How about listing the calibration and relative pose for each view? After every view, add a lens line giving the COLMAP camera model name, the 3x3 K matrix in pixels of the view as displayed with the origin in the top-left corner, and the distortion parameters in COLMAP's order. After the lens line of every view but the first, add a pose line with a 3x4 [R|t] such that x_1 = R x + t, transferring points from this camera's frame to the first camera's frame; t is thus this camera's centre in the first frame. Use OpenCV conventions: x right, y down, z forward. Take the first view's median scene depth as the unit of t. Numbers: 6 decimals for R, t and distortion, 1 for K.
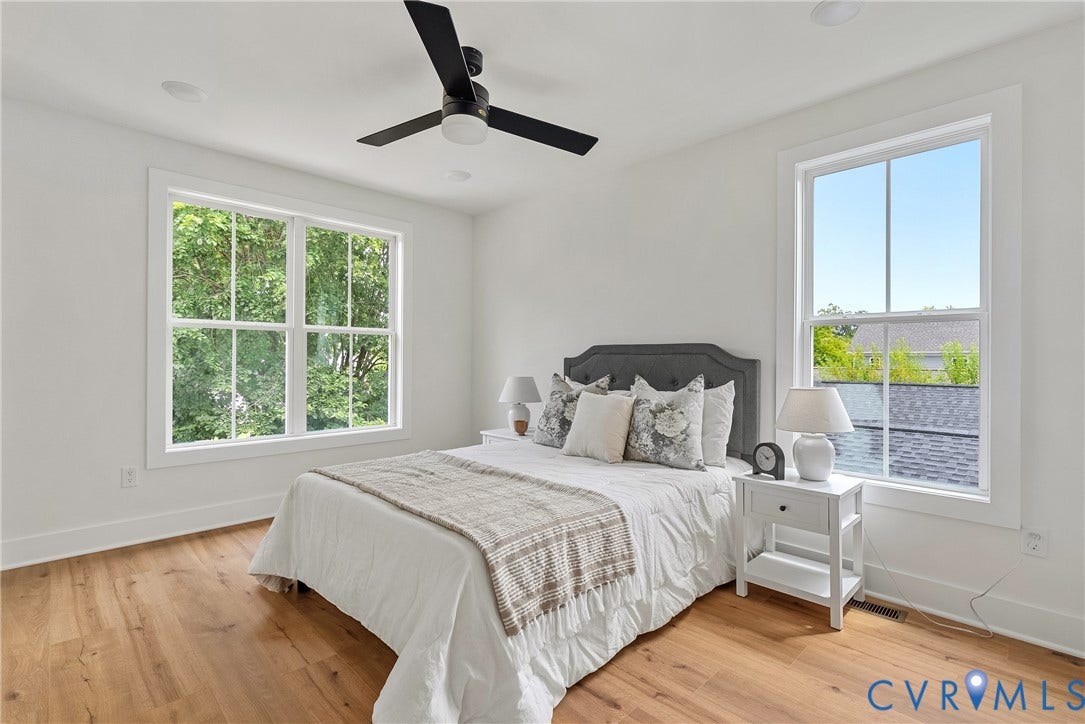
lens RADIAL K [[505.5, 0, 540.9], [0, 505.5, 356.6], [0, 0, 1]] dist [-0.004134, 0.002955]
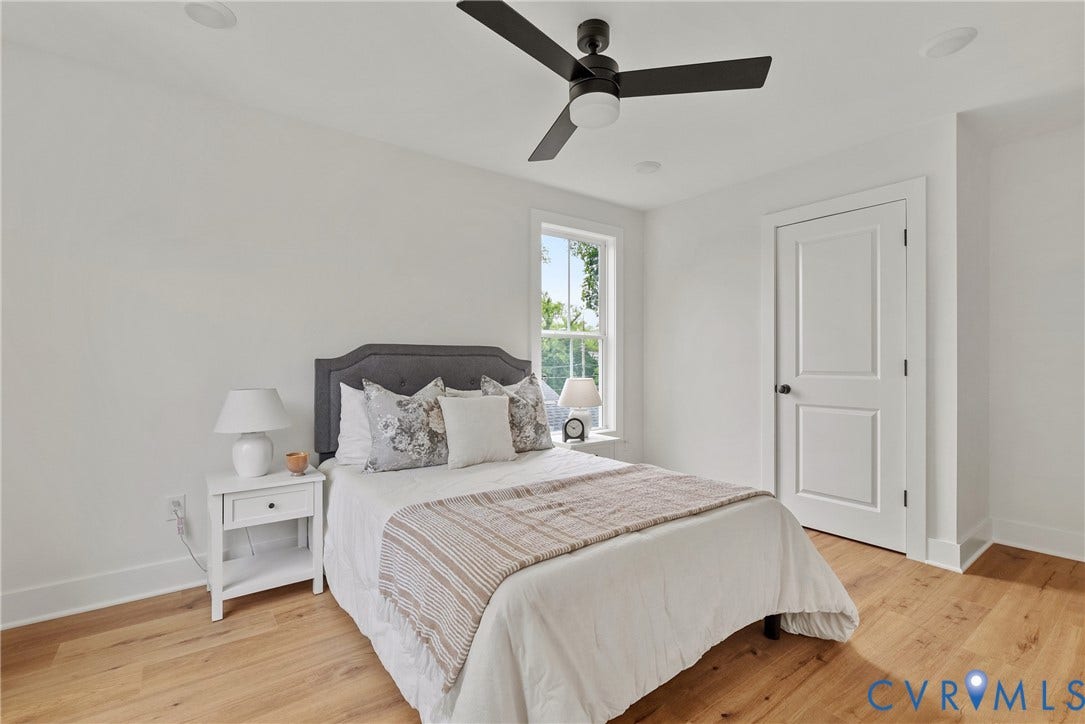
lens RADIAL K [[491.6, 0, 550.8], [0, 491.6, 370.7], [0, 0, 1]] dist [-0.000450, 0.000576]
pose [[0.119531, -0.024713, 0.992523, -0.801263], [-0.004955, 0.999663, 0.025487, -0.000217], [-0.992818, -0.007964, 0.119368, 0.750171]]
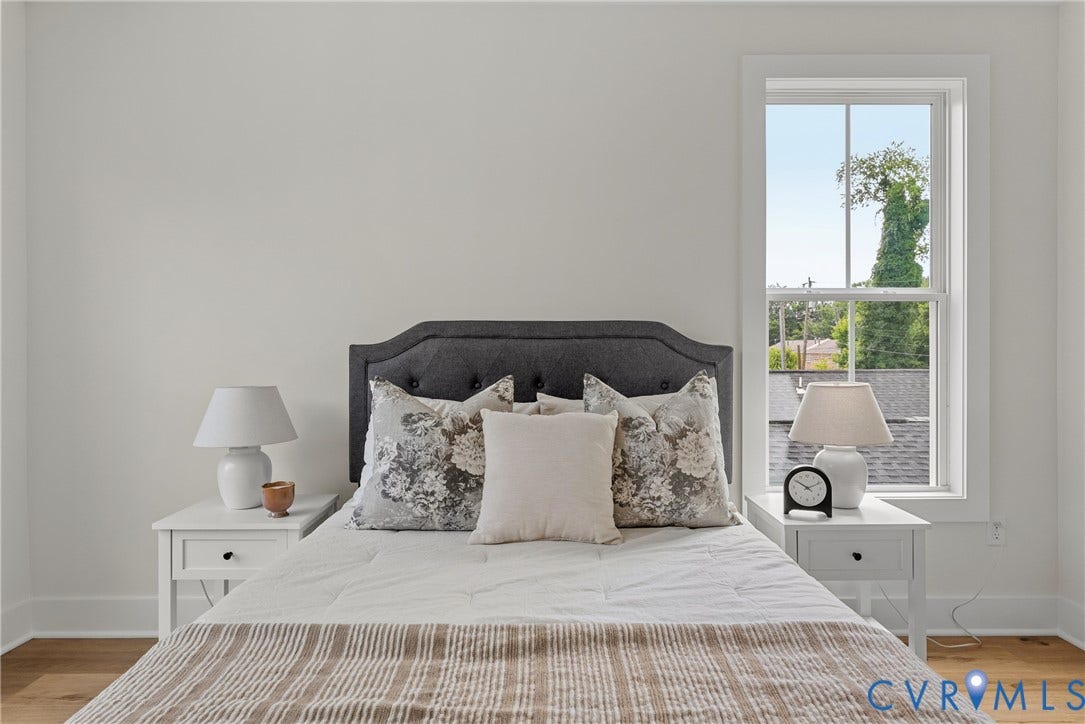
lens RADIAL K [[639.7, 0, 549.3], [0, 639.7, 352.6], [0, 0, 1]] dist [-0.002479, -0.000992]
pose [[0.691618, -0.010361, 0.722189, -0.357213], [0.002108, 0.999922, 0.012327, 0.003368], [-0.722260, -0.007003, 0.691586, 0.543442]]
